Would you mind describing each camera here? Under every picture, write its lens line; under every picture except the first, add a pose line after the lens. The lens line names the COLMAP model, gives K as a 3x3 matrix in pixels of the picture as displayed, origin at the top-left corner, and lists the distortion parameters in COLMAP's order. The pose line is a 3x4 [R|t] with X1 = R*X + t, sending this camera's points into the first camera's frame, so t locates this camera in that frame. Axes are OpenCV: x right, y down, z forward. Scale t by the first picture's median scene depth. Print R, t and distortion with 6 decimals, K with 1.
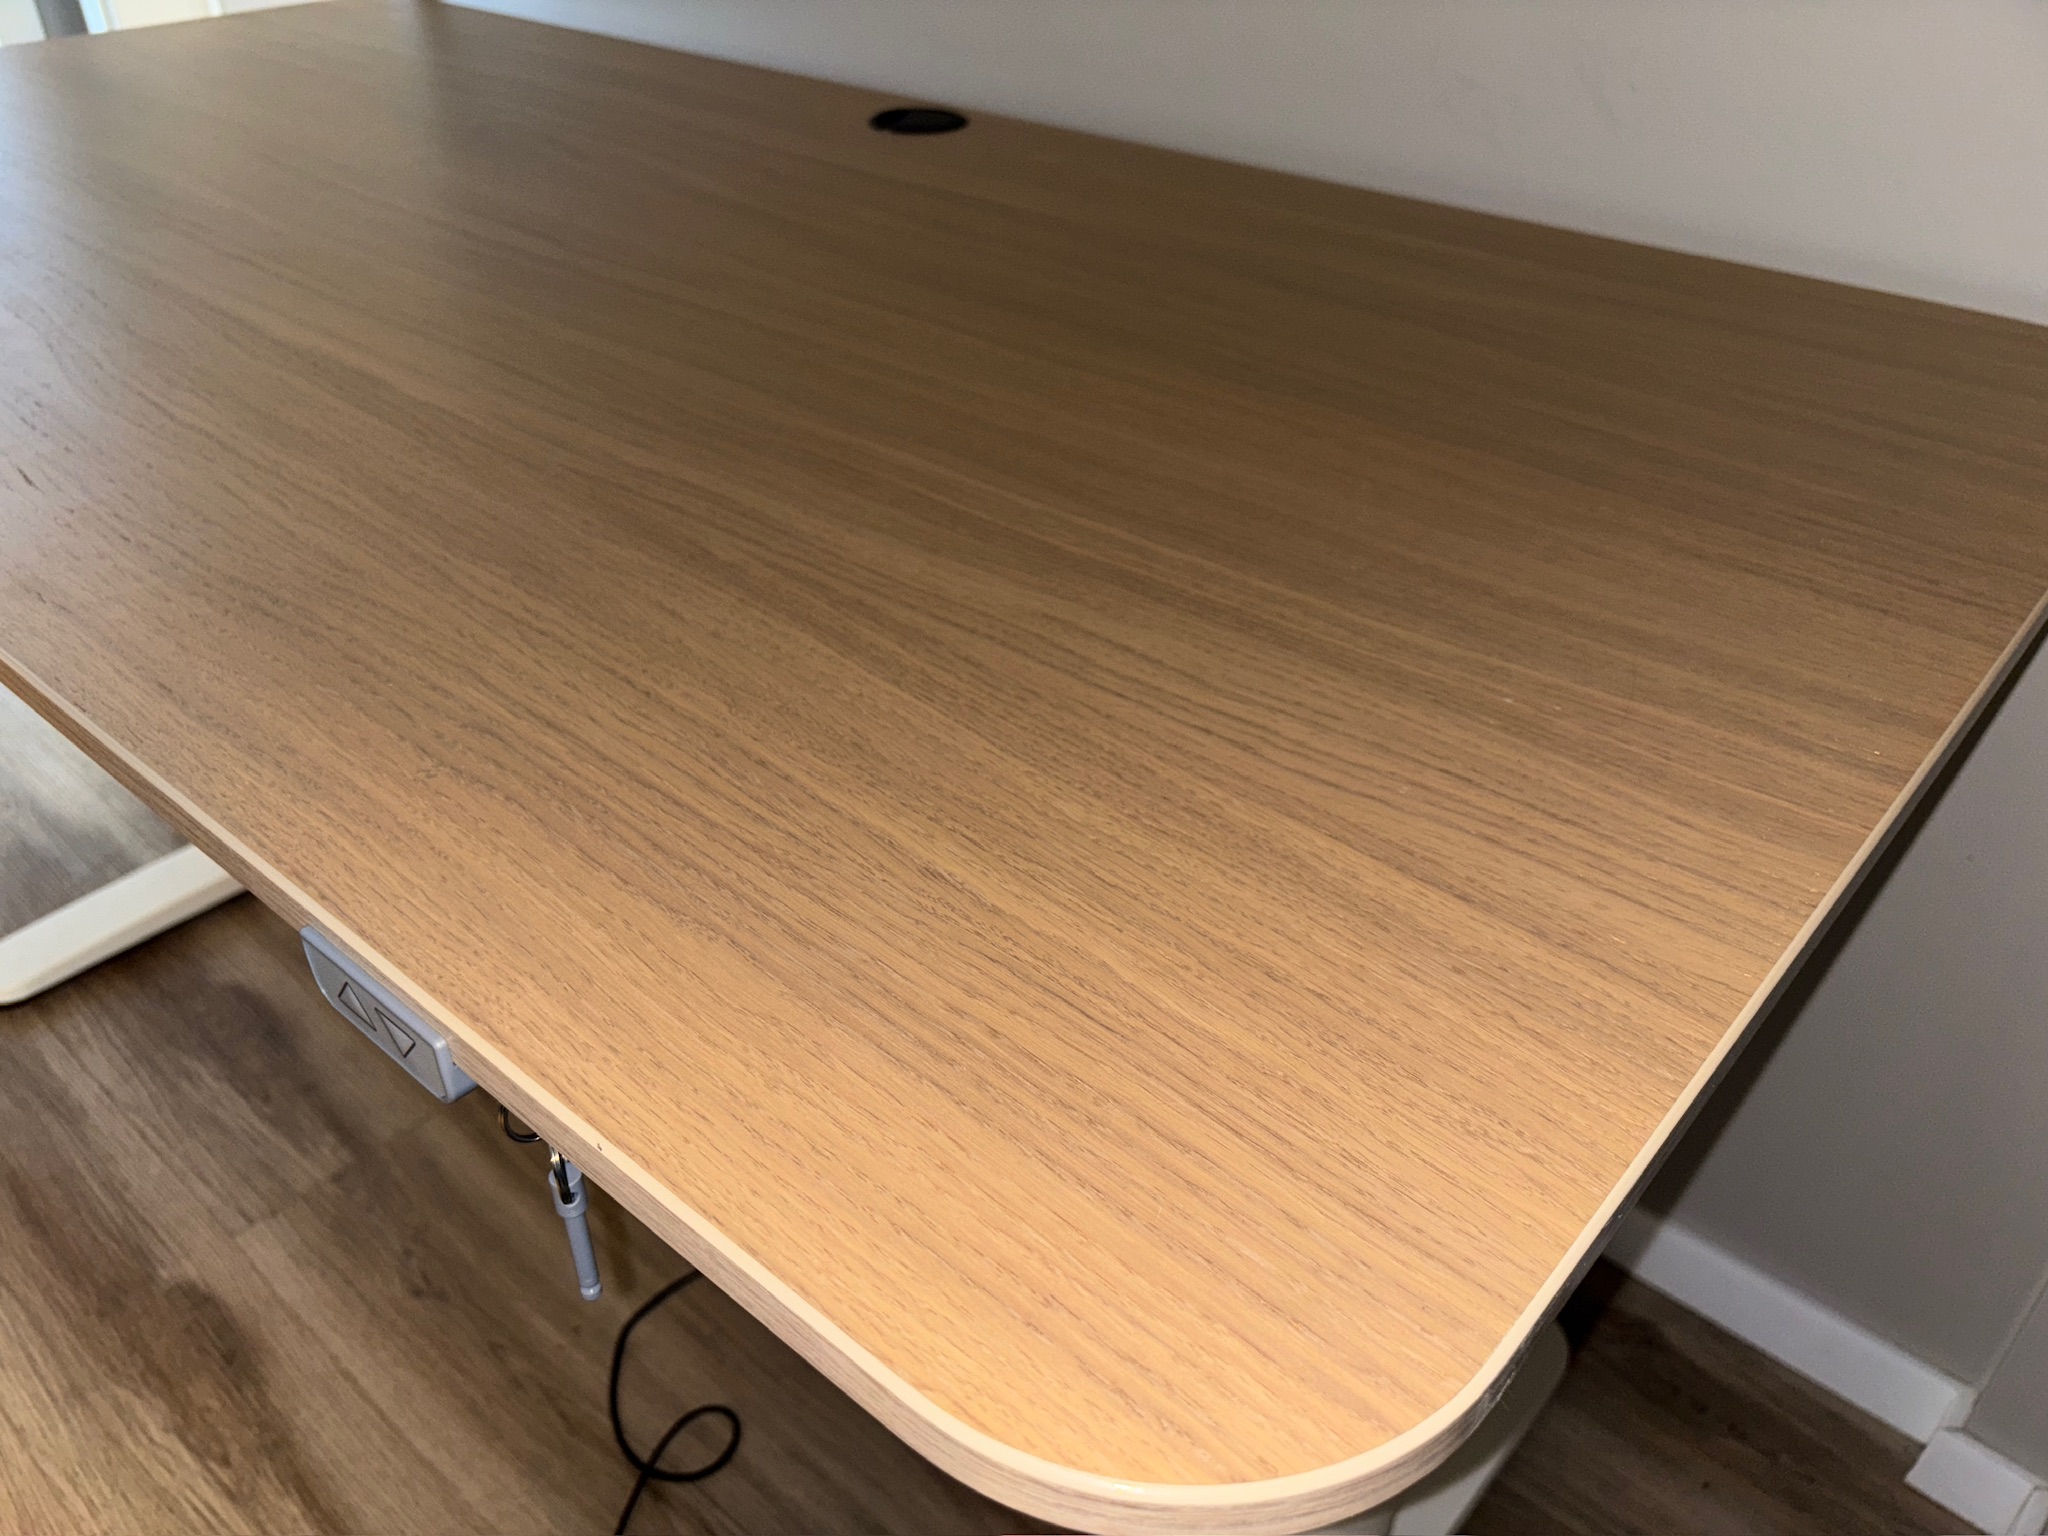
lens RADIAL K [[1577.7, 0, 1016.4], [0, 1577.7, 781.6], [0, 0, 1]] dist [0.020241, -0.032345]
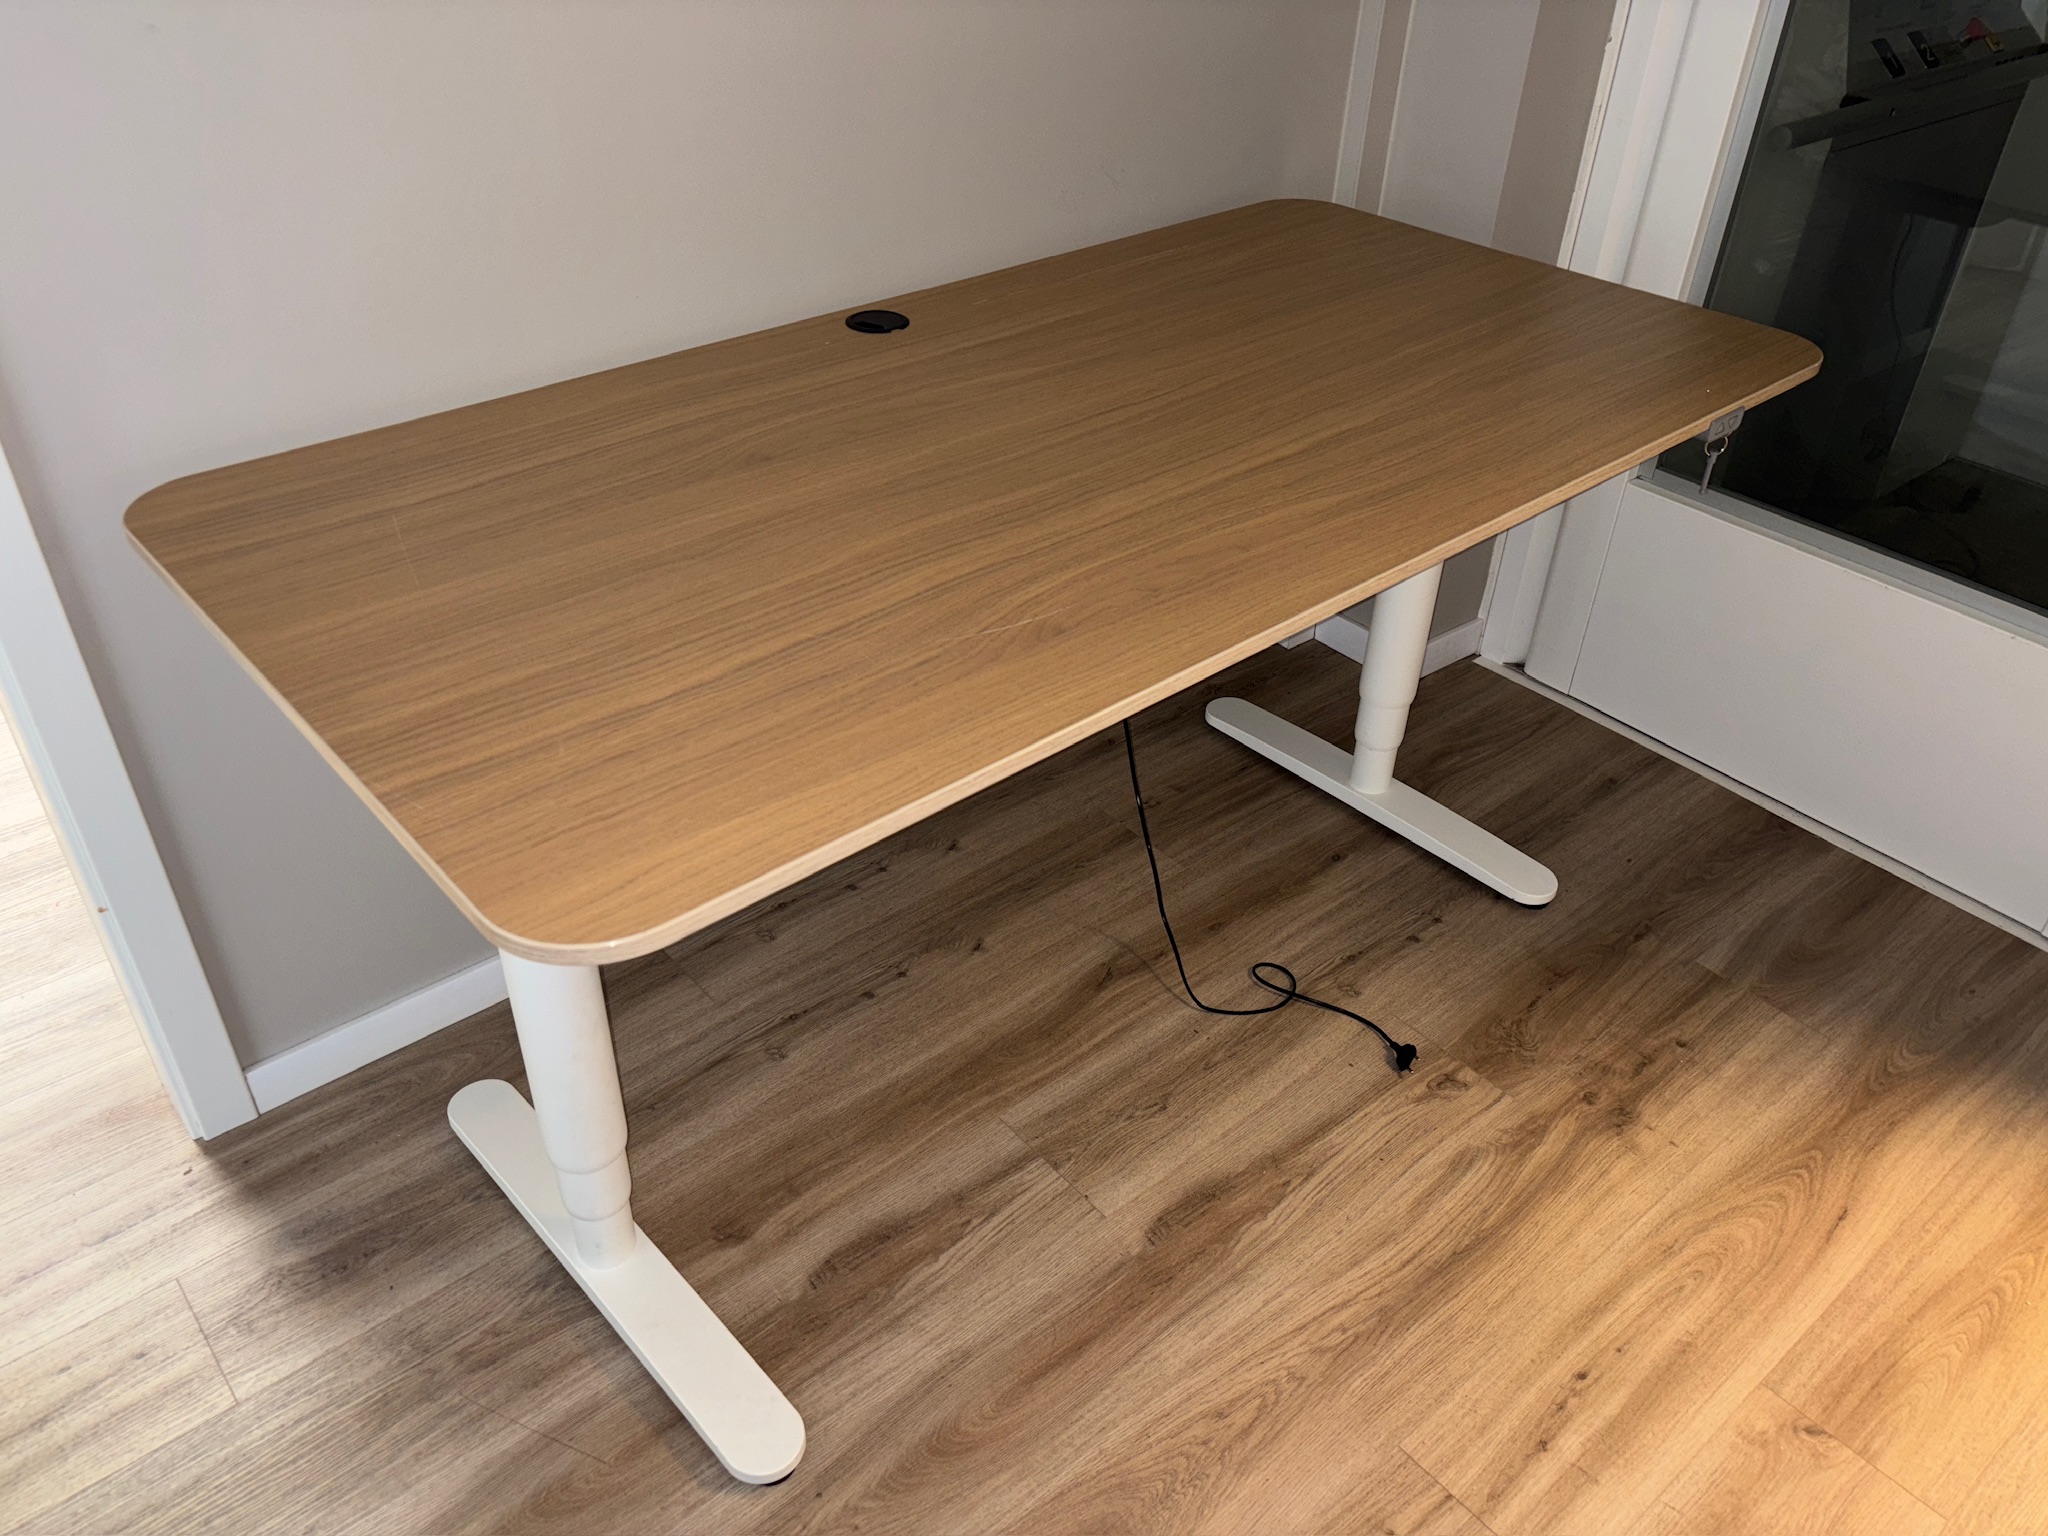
lens RADIAL K [[1577.7, 0, 1026.4], [0, 1577.7, 767.3], [0, 0, 1]] dist [0.020241, -0.032345]
pose [[0.125222, -0.575452, 0.808192, -1.462256], [0.549418, 0.718514, 0.426471, -0.640024], [-0.826111, 0.390632, 0.406137, 0.381287]]
